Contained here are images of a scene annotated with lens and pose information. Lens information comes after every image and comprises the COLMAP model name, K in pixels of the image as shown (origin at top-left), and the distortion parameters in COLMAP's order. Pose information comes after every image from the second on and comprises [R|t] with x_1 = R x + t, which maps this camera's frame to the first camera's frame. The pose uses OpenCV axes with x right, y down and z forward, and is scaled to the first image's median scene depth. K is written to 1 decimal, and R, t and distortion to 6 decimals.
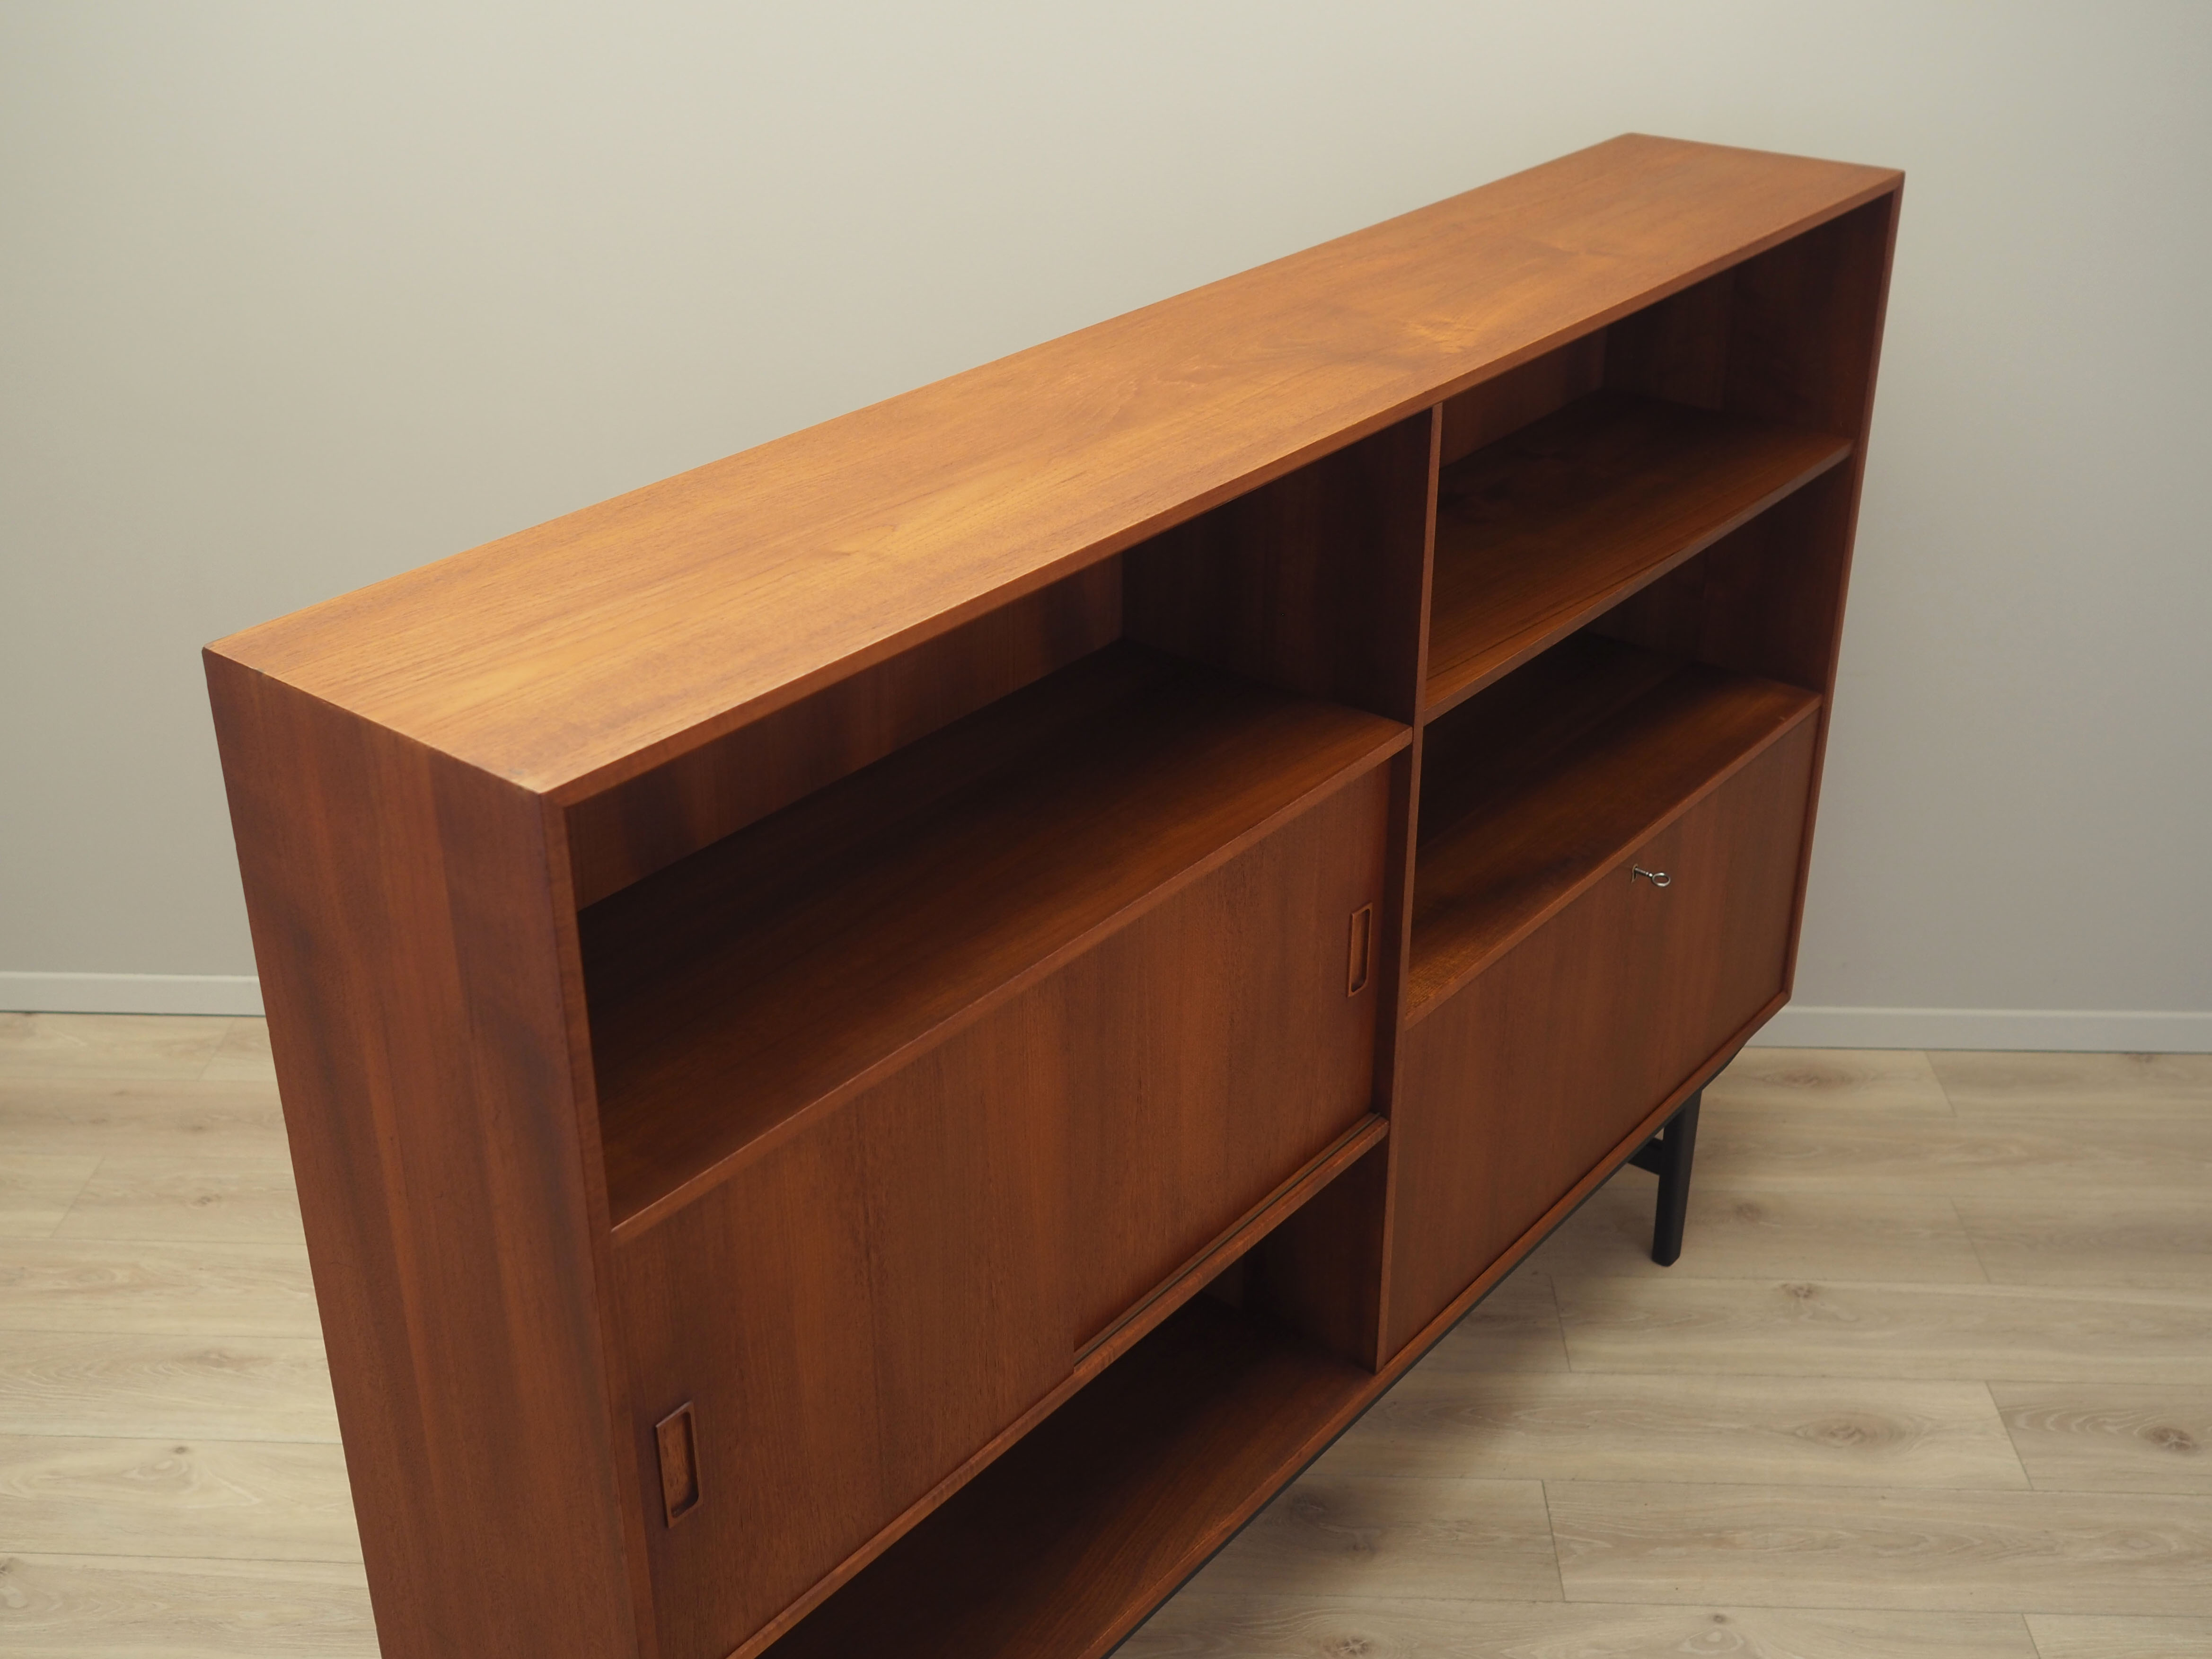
lens RADIAL K [[2232.6, 0, 1109.4], [0, 2232.6, 825.0], [0, 0, 1]] dist [-0.008565, 0.017529]
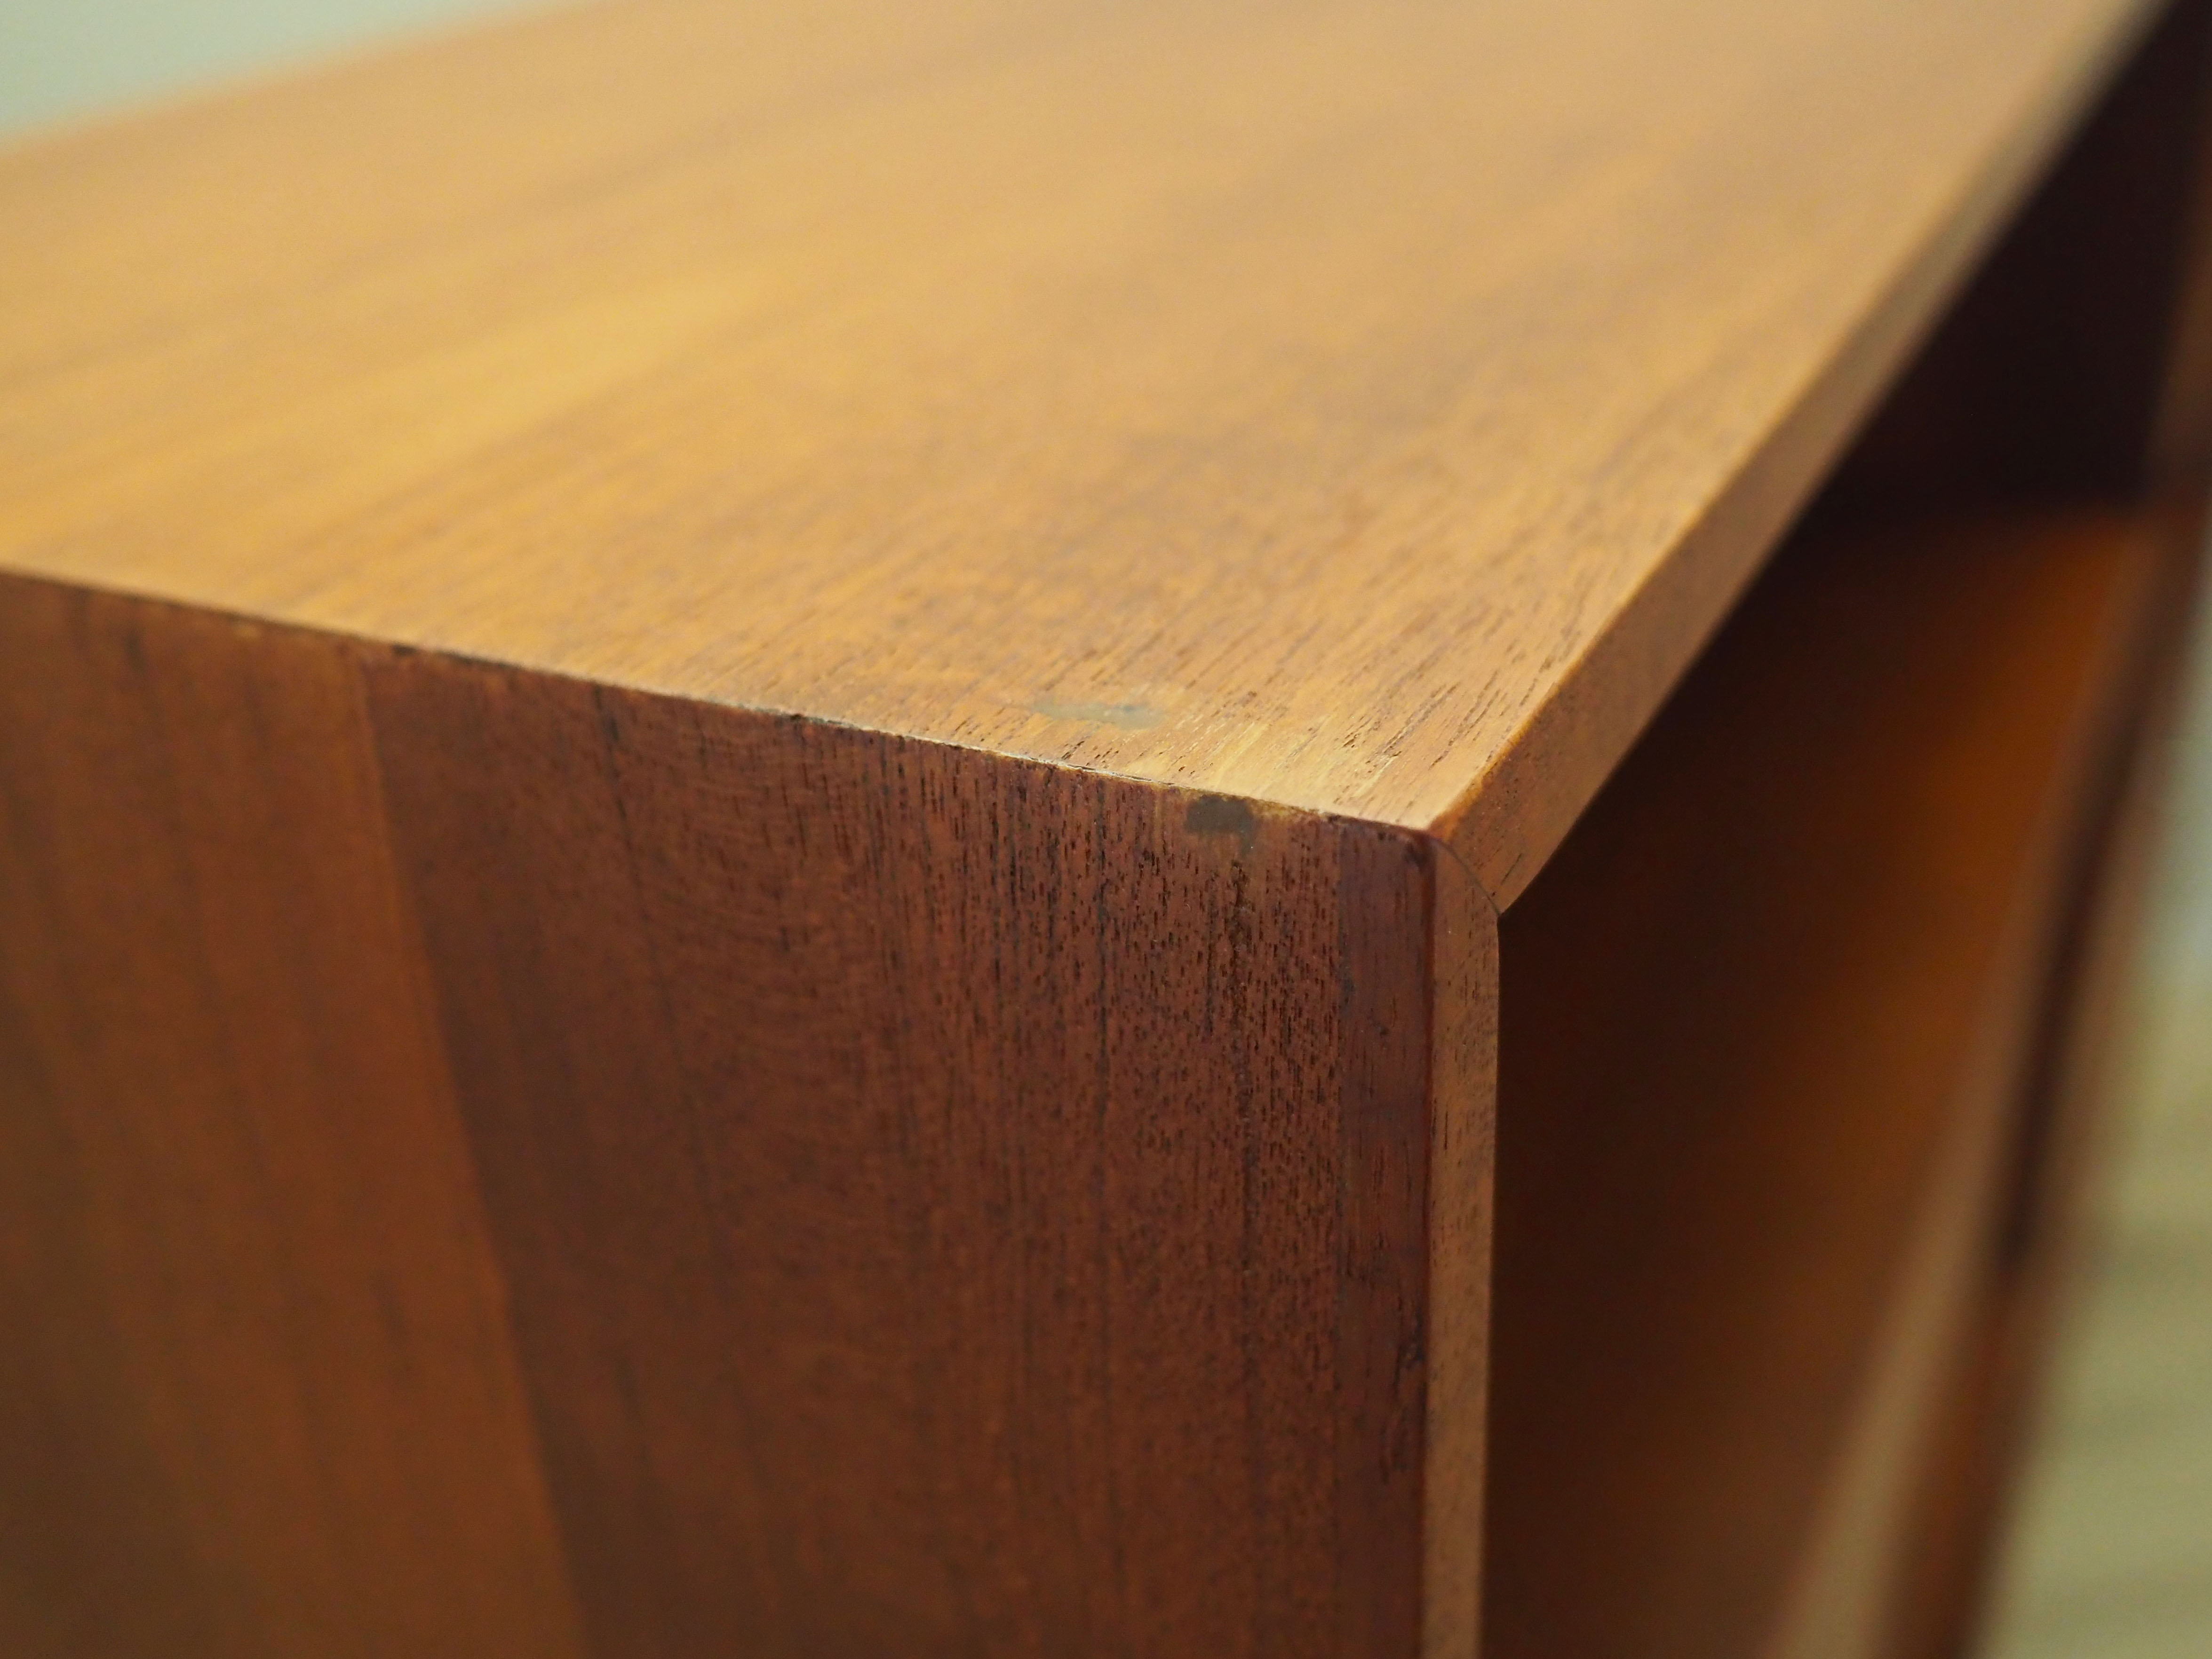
lens RADIAL K [[2232.3, 0, 1109.4], [0, 2232.3, 825.0], [0, 0, 1]] dist [-0.008565, 0.017529]
pose [[0.980786, -0.136816, 0.139069, -0.271243], [0.136723, 0.990556, 0.010270, -0.017063], [-0.139161, 0.008941, 0.990229, 0.820141]]
